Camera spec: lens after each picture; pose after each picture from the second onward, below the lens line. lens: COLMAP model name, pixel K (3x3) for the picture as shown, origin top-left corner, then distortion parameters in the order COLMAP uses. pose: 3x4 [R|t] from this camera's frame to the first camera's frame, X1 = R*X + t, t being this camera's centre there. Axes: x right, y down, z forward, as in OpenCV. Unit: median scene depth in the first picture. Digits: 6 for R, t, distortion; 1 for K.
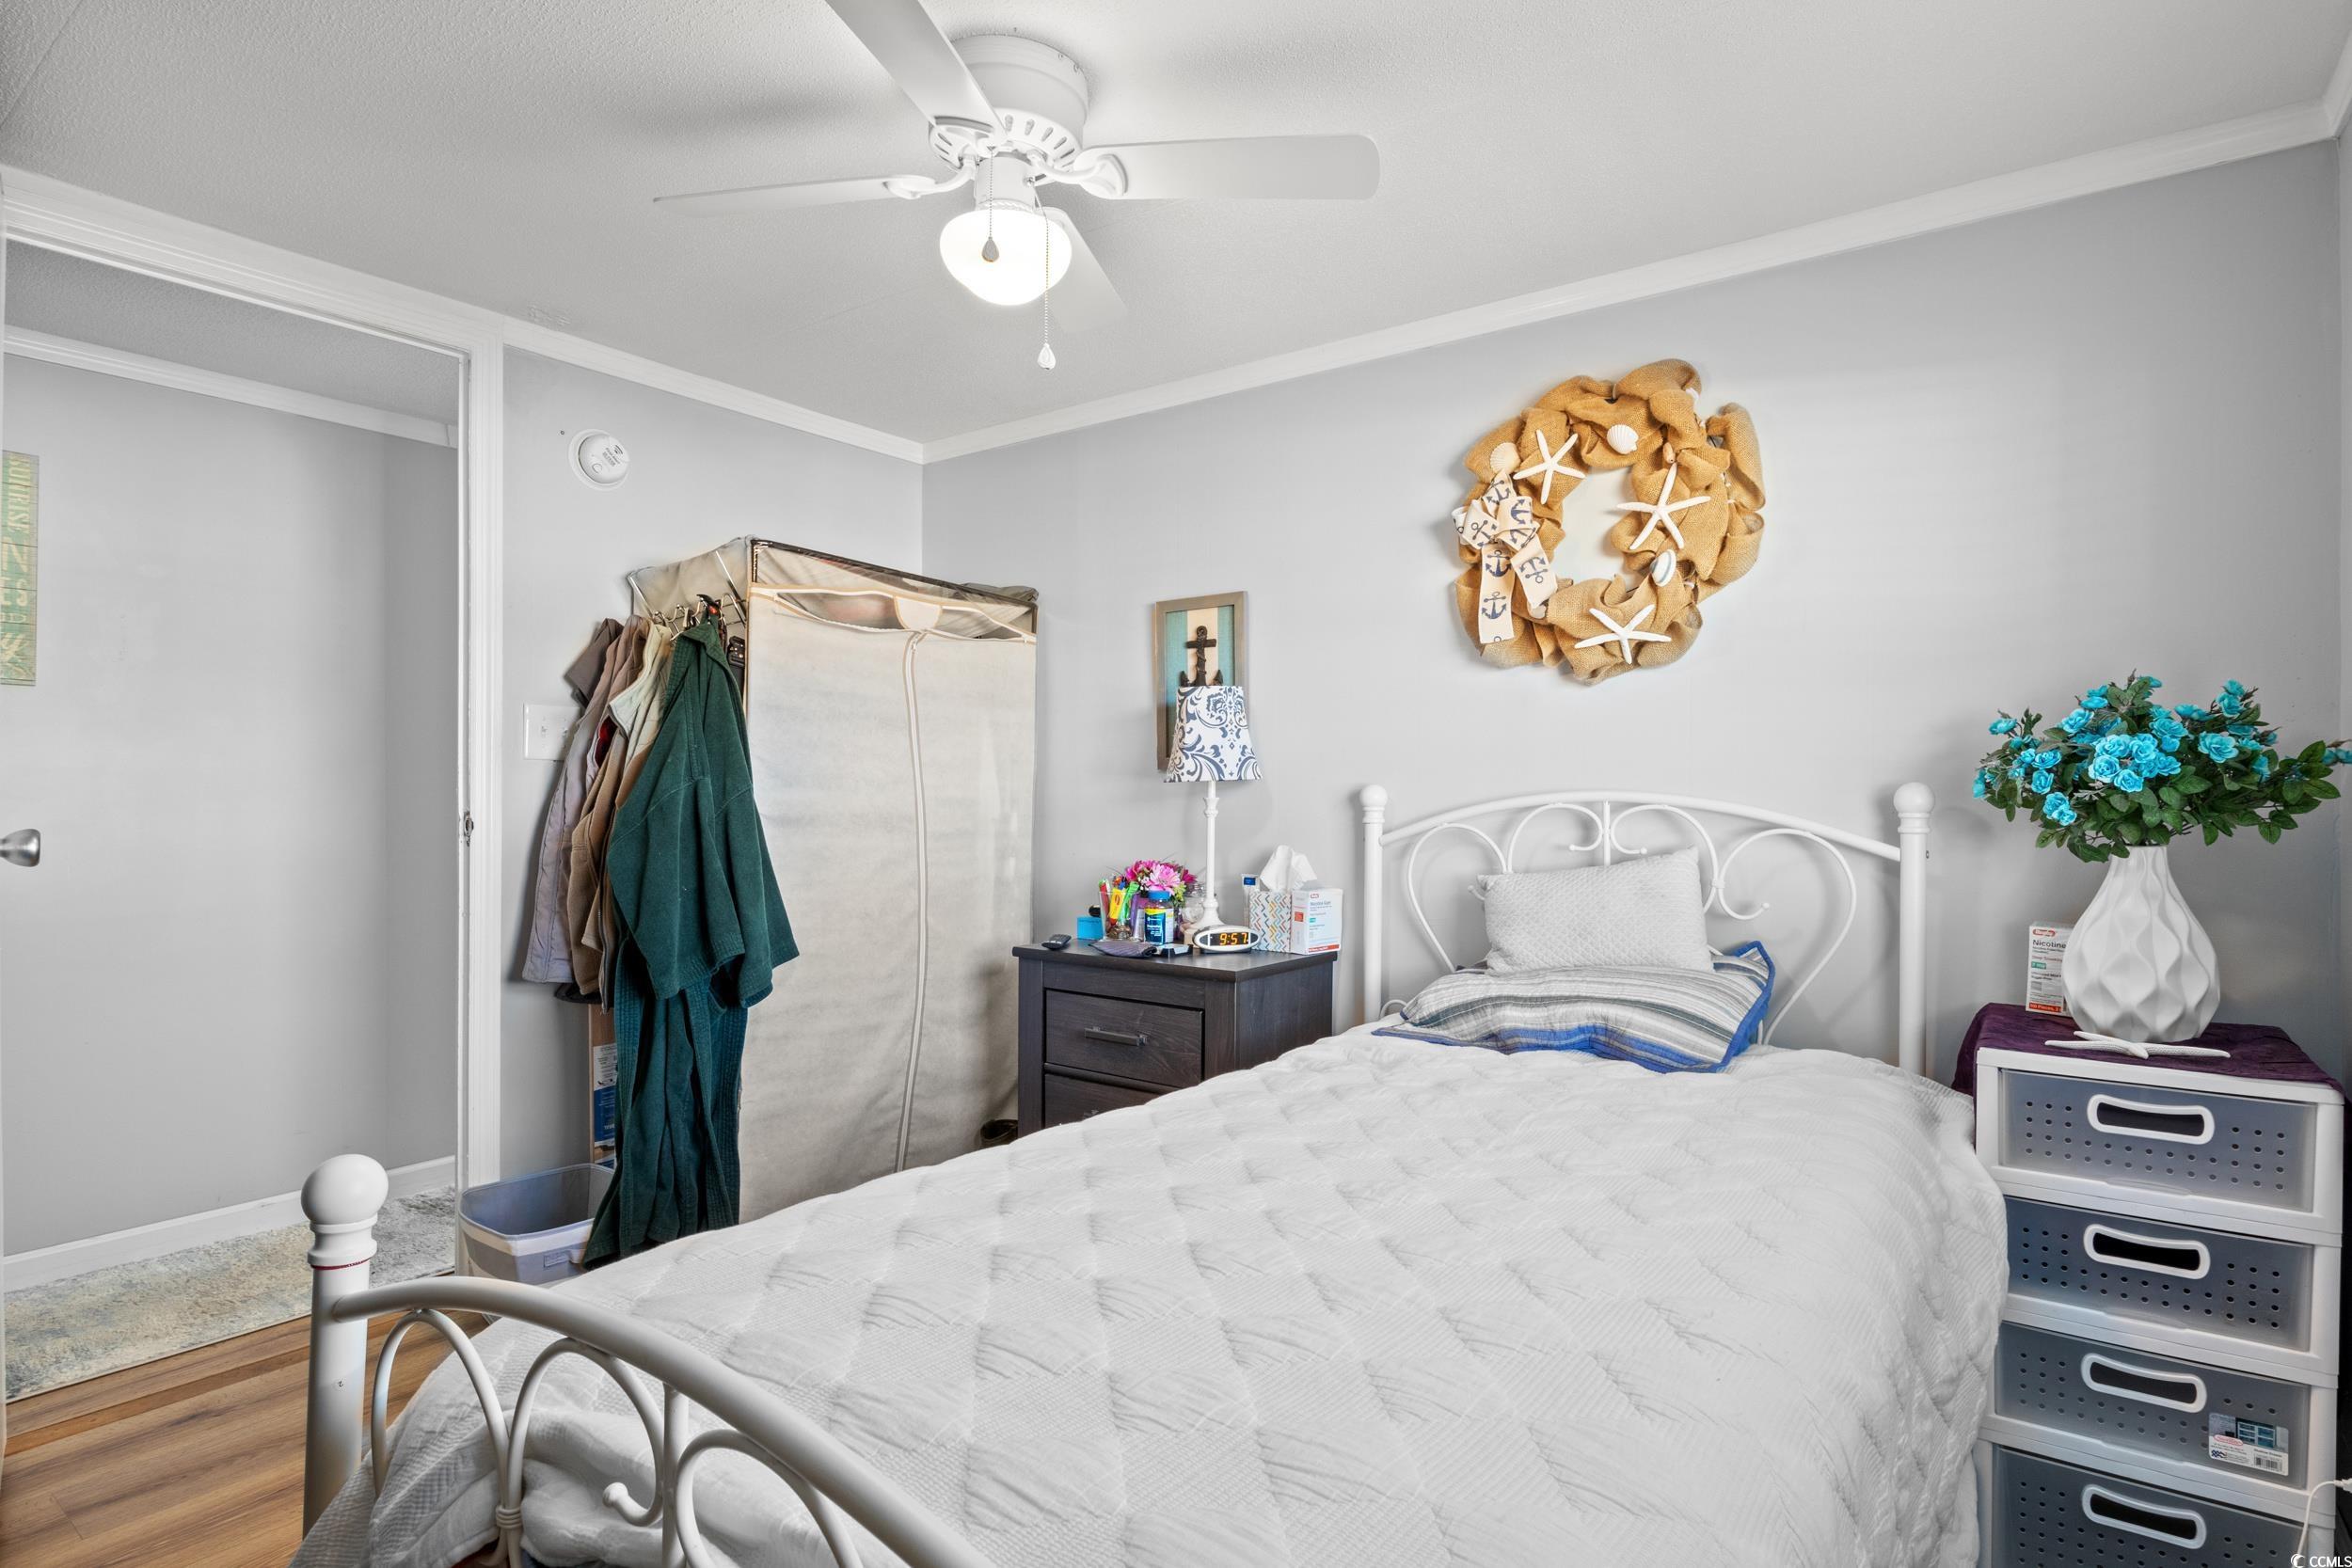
lens RADIAL K [[1196.6, 0, 1176.0], [0, 1196.6, 784.0], [0, 0, 1]] dist [-0.001484, -0.000252]
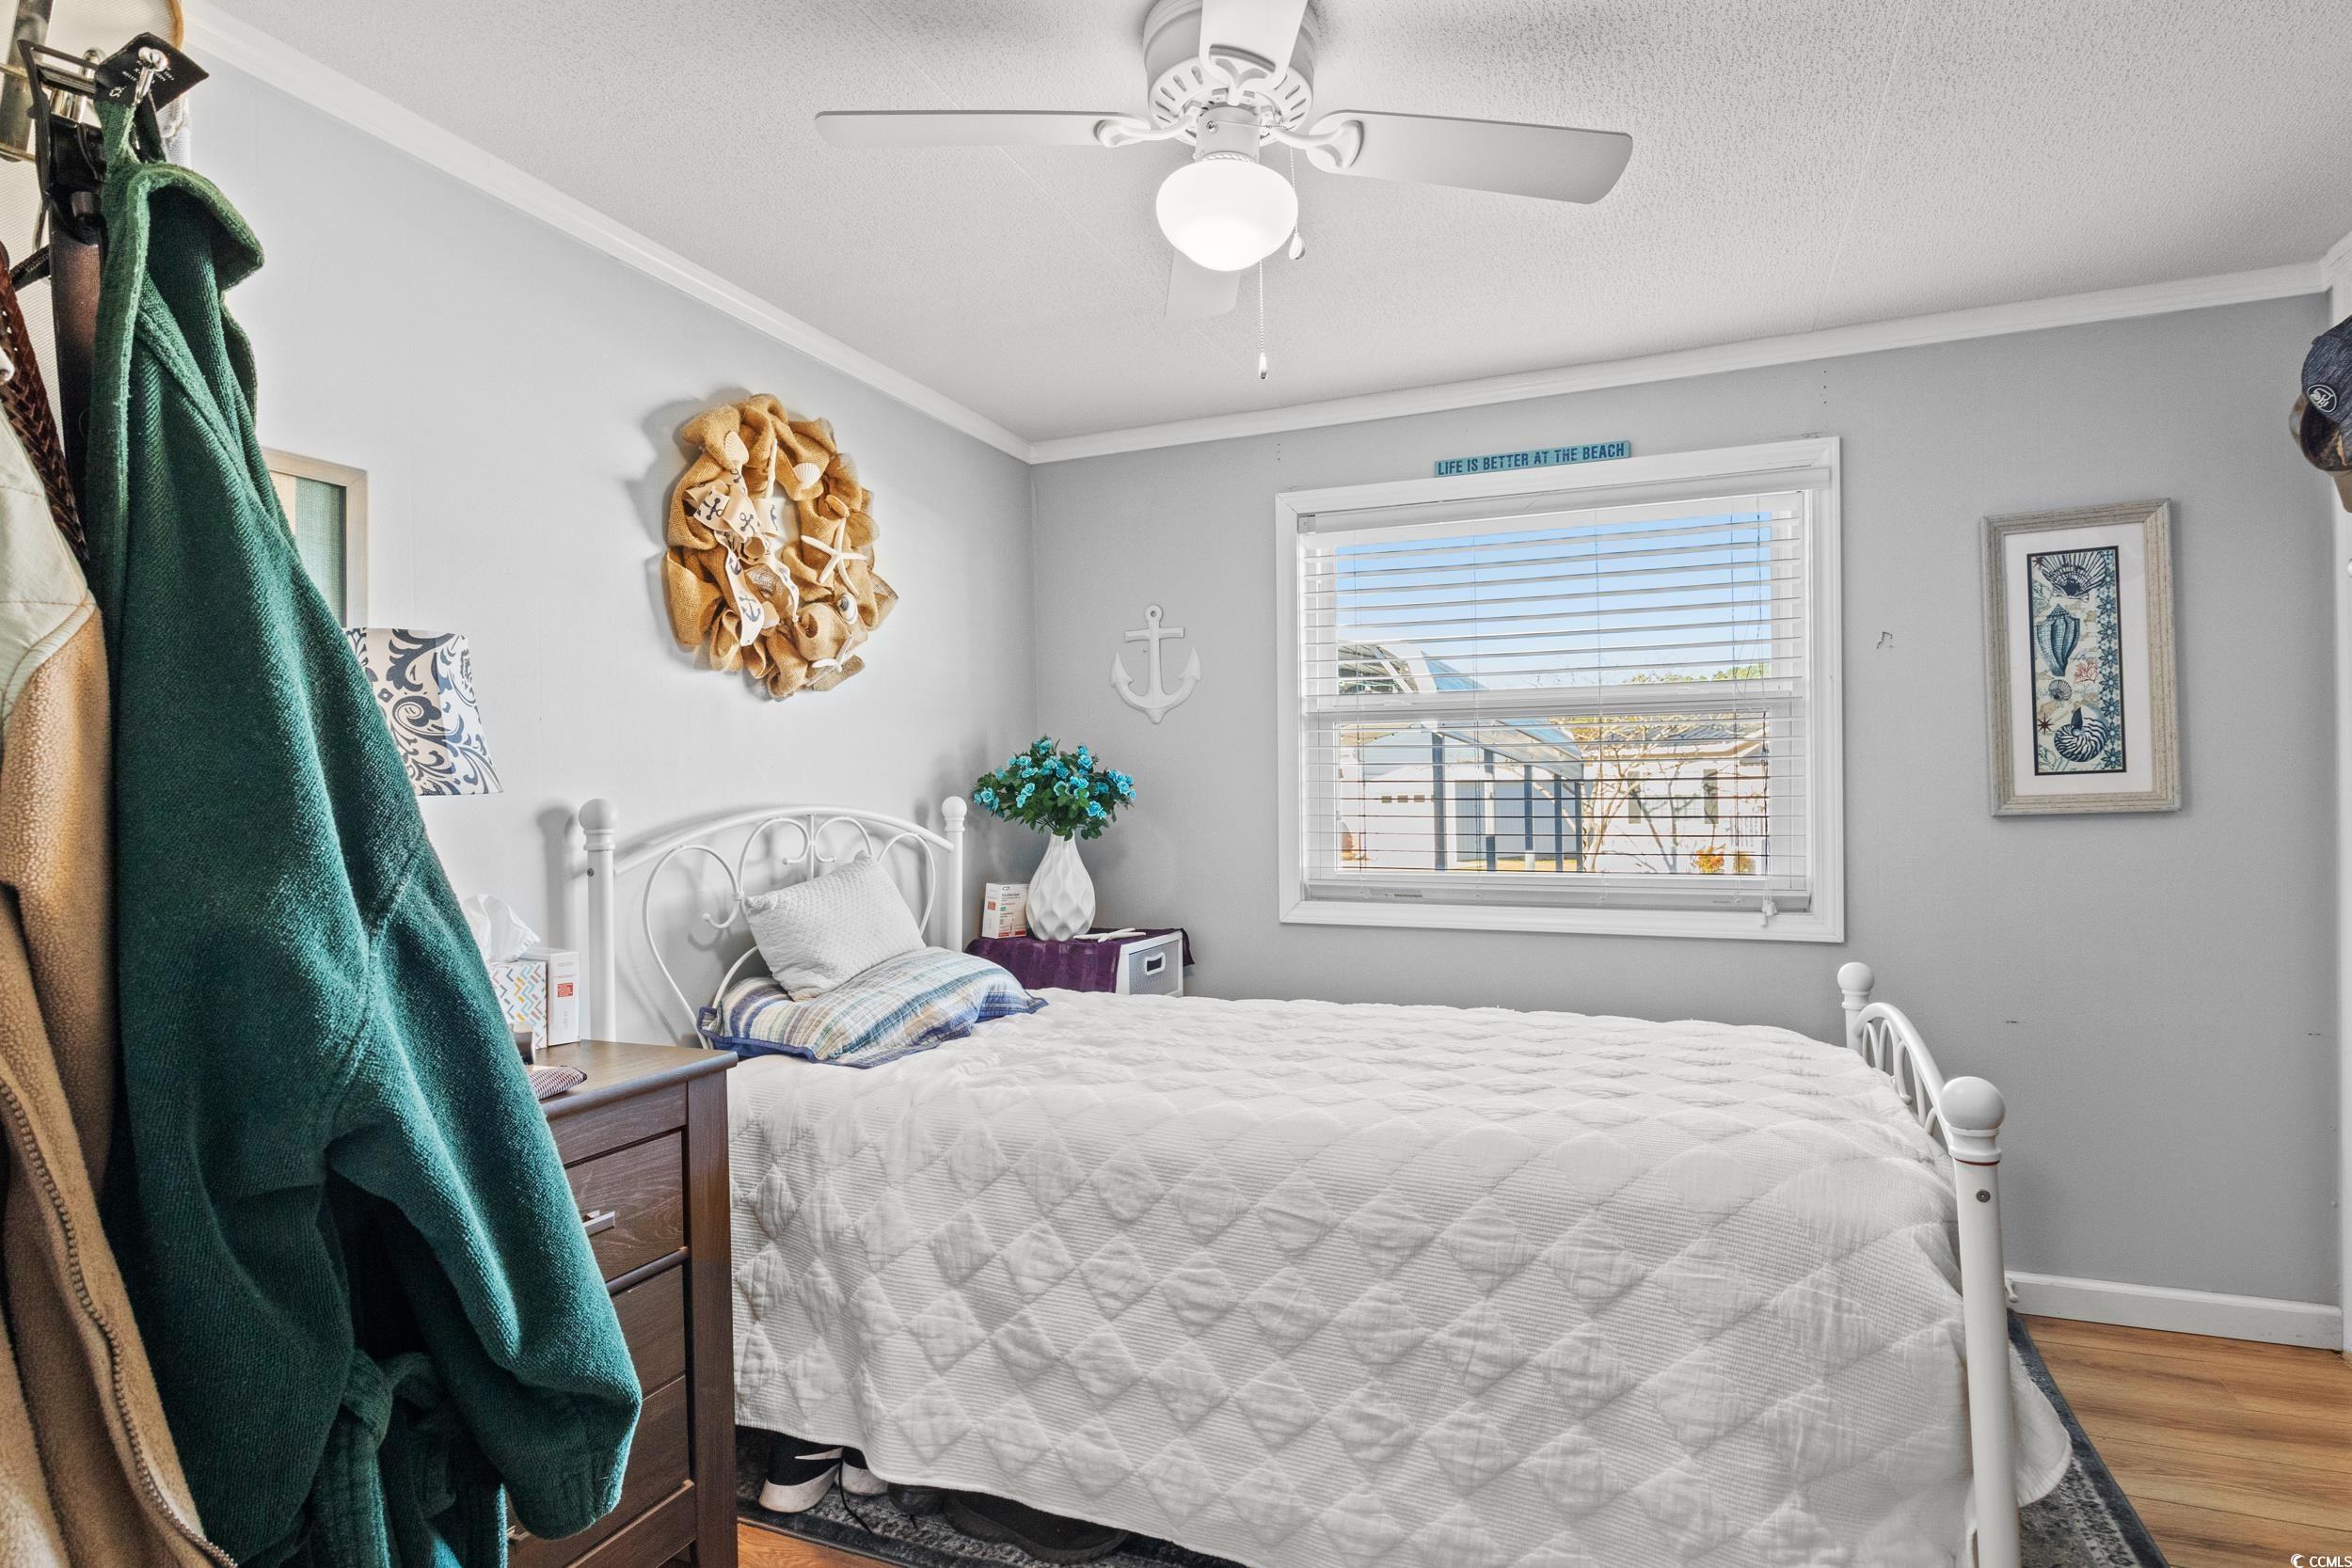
lens RADIAL K [[1196.6, 0, 1176.0], [0, 1196.6, 784.0], [0, 0, 1]] dist [-0.001484, -0.000252]
pose [[-0.239778, 0.010801, 0.970768, -0.732932], [0.003292, 0.999941, -0.010313, -0.000372], [-0.970822, 0.000723, -0.239800, 0.917063]]
